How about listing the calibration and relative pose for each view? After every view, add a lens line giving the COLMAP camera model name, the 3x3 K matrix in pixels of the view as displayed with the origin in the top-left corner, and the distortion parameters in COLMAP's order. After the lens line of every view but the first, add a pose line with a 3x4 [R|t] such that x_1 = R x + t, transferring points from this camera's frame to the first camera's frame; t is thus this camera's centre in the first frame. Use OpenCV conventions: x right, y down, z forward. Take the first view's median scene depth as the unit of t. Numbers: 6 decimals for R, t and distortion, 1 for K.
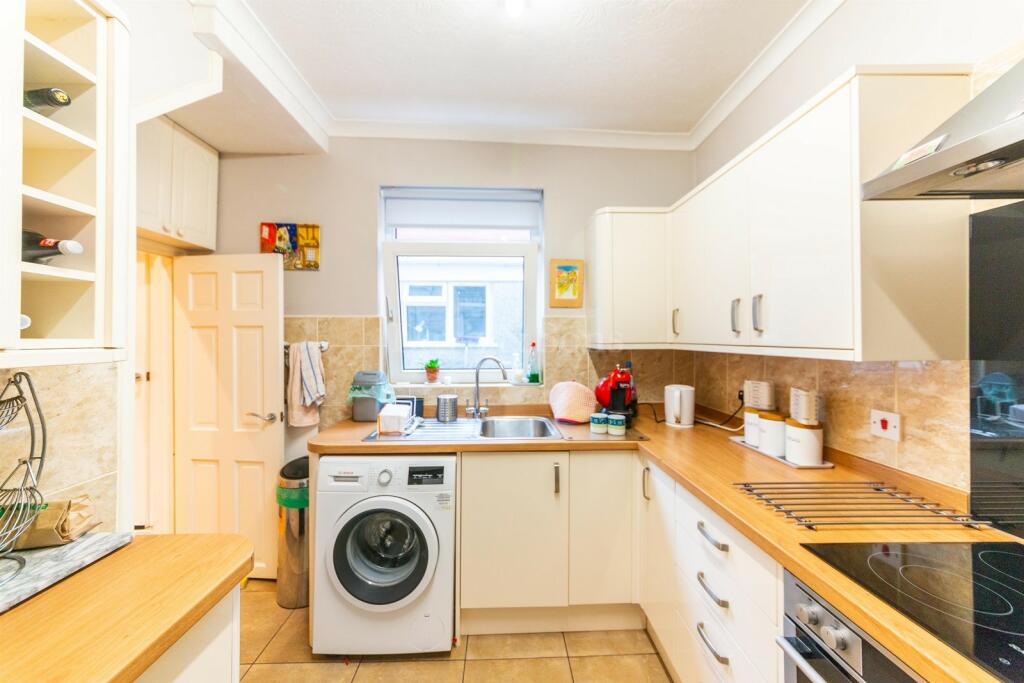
lens RADIAL K [[351.4, 0, 510.9], [0, 351.4, 334.7], [0, 0, 1]] dist [0.000554, 0.000017]
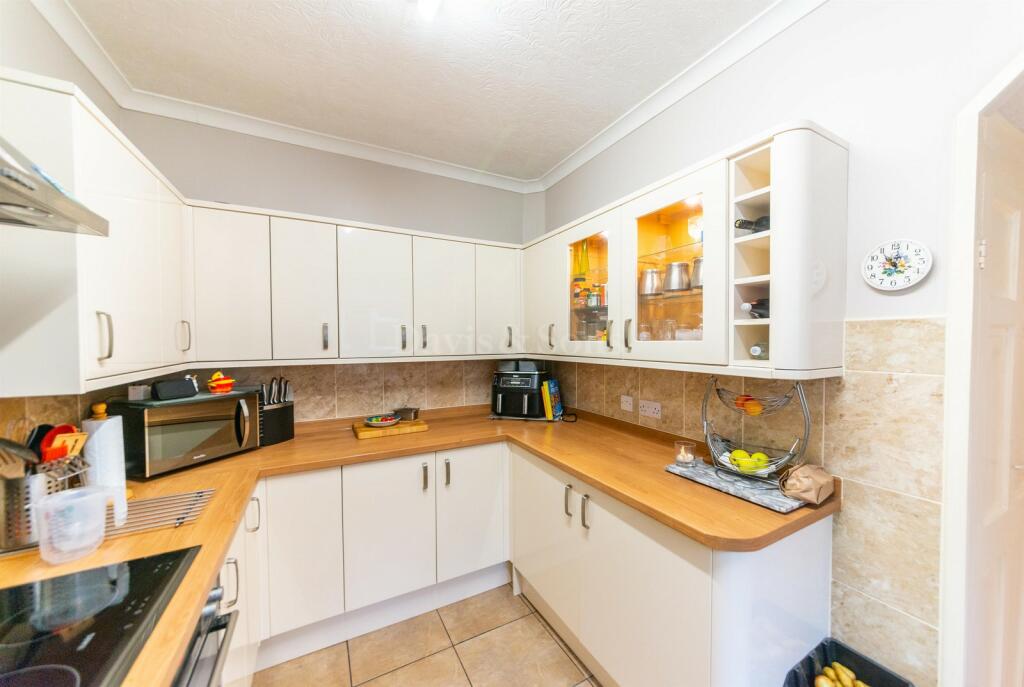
lens RADIAL K [[362.6, 0, 512.0], [0, 362.6, 343.5], [0, 0, 1]] dist [-0.000328, -0.000039]
pose [[-0.897194, 0.004241, -0.441616, 0.350551], [0.006161, 0.999977, -0.002913, -0.049392], [0.441594, -0.005334, -0.897199, 1.360155]]
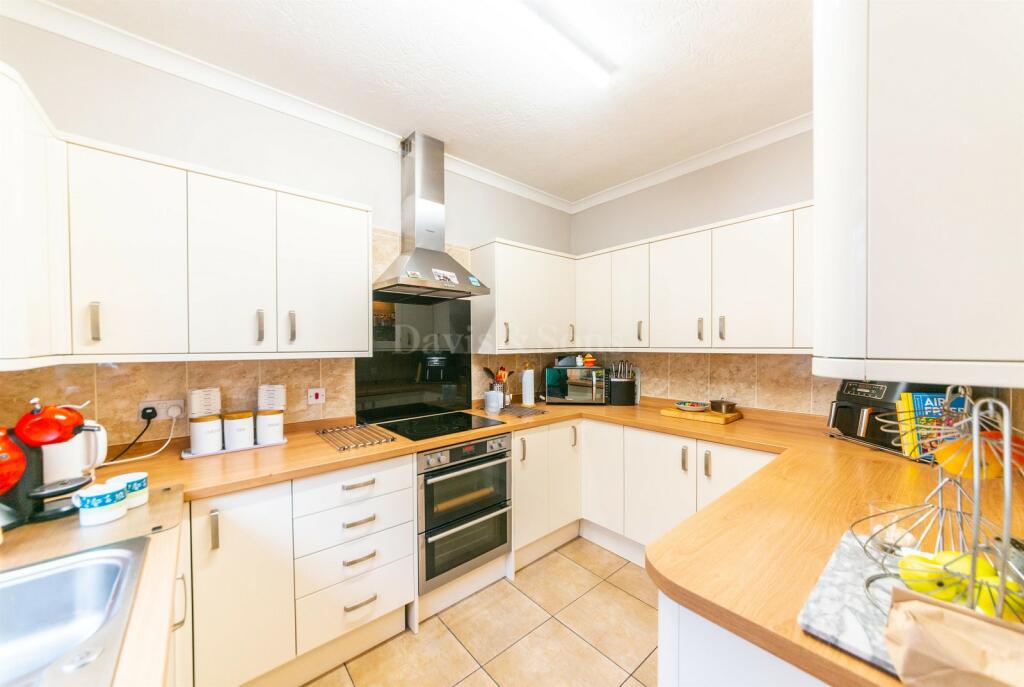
lens RADIAL K [[366.4, 0, 512.0], [0, 366.4, 343.5], [0, 0, 1]] dist [0.000222, 0.000018]
pose [[-0.622189, 0.000242, 0.782867, -0.988957], [-0.005546, 0.999973, -0.004716, 0.005083], [-0.782847, -0.007276, -0.622171, 1.481056]]
